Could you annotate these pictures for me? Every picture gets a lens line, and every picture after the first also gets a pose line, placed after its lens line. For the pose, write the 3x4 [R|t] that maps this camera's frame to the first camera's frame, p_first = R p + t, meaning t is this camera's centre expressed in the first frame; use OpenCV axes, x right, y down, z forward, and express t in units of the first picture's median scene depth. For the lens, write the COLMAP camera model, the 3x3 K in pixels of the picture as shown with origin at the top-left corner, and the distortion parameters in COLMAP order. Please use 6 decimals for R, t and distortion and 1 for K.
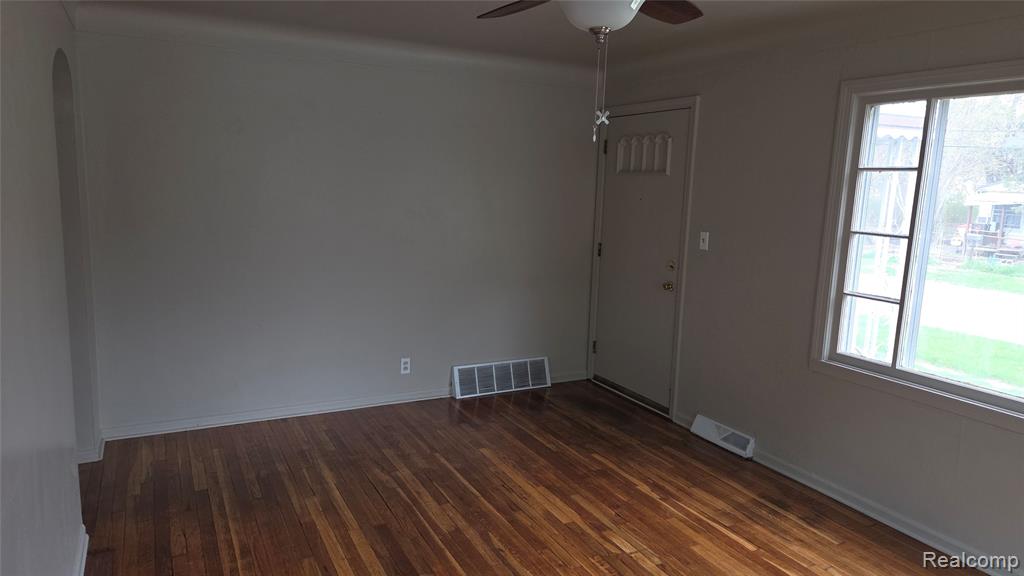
lens RADIAL K [[680.6, 0, 513.1], [0, 680.6, 286.7], [0, 0, 1]] dist [0.055191, -0.004898]
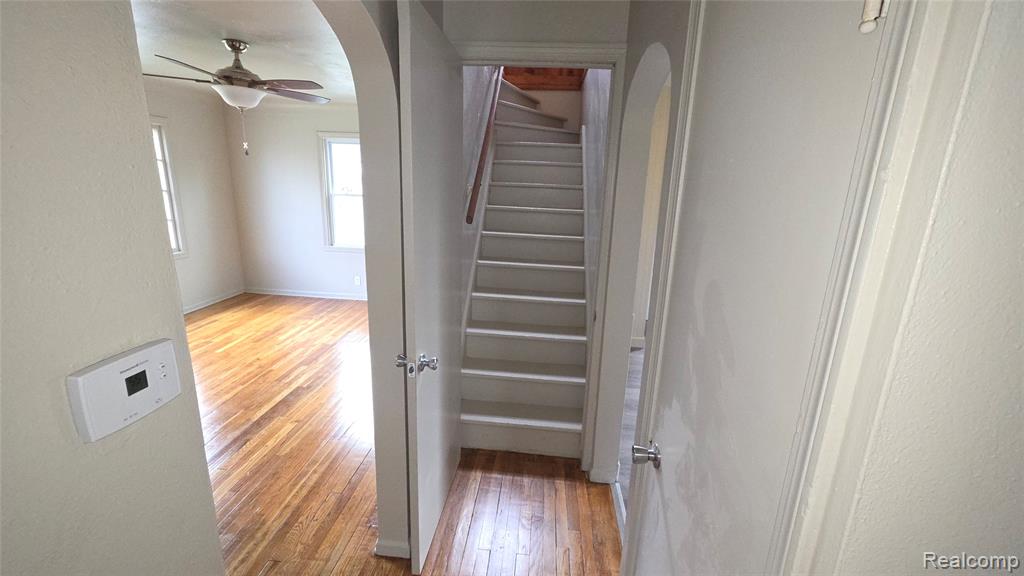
lens RADIAL K [[418.4, 0, 504.4], [0, 418.4, 281.8], [0, 0, 1]] dist [0.002042, 0.000033]
pose [[-0.833832, -0.184123, 0.520407, -0.884644], [0.027090, 0.927950, 0.371719, -0.194950], [-0.551353, 0.324049, -0.768766, 1.082846]]
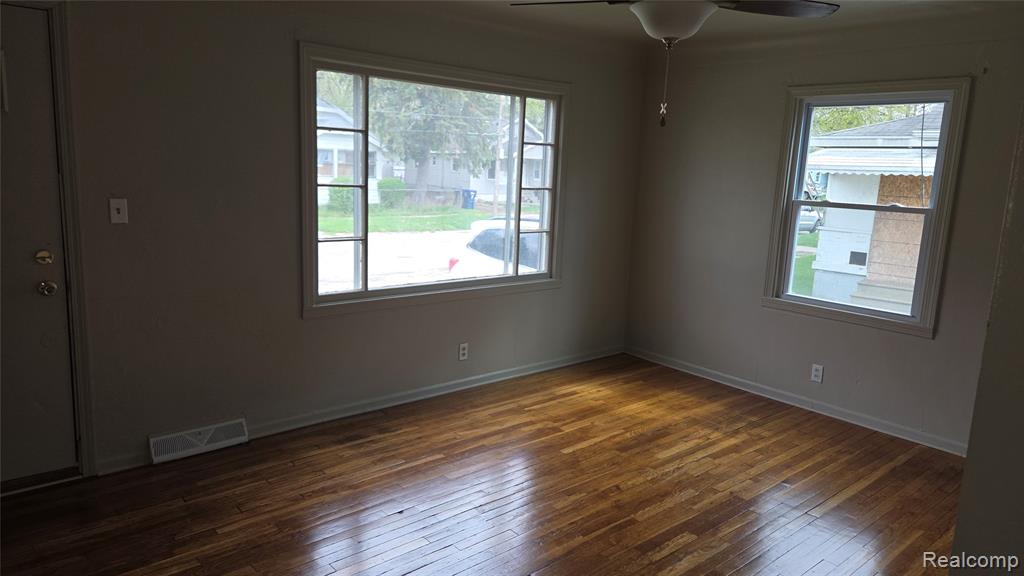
lens RADIAL K [[680.6, 0, 506.0], [0, 680.6, 287.0], [0, 0, 1]] dist [0.055191, -0.004898]
pose [[-0.224819, -0.215171, 0.950346, -0.668444], [0.101368, 0.964857, 0.242436, -0.160614], [-0.969113, 0.150839, -0.195107, 0.971787]]
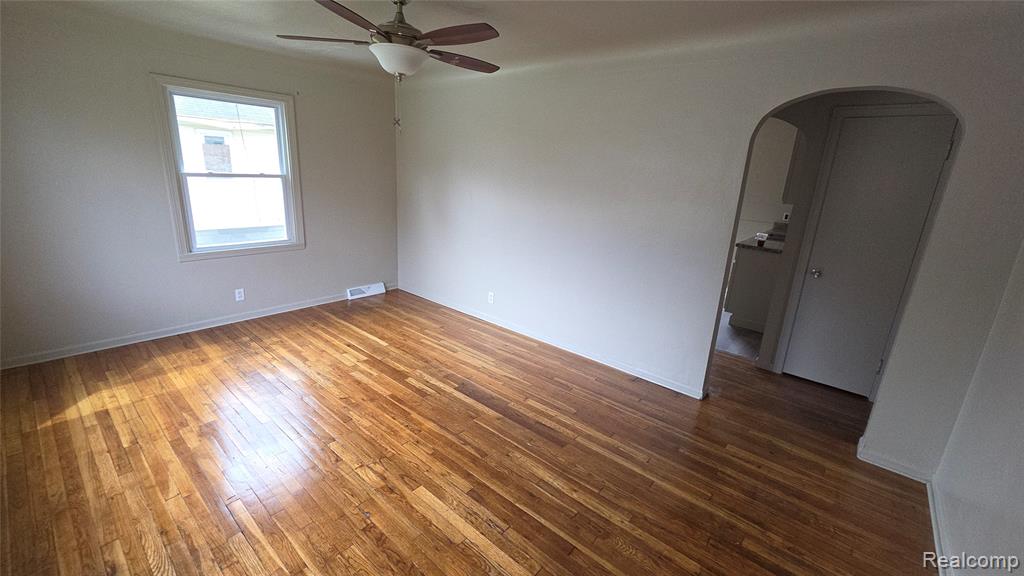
lens RADIAL K [[418.4, 0, 508.1], [0, 418.4, 286.1], [0, 0, 1]] dist [0.002042, 0.000033]
pose [[-0.926948, 0.022026, -0.374542, 0.177102], [-0.138247, 0.907983, 0.395543, -0.202080], [0.348790, 0.418427, -0.838608, 1.385099]]
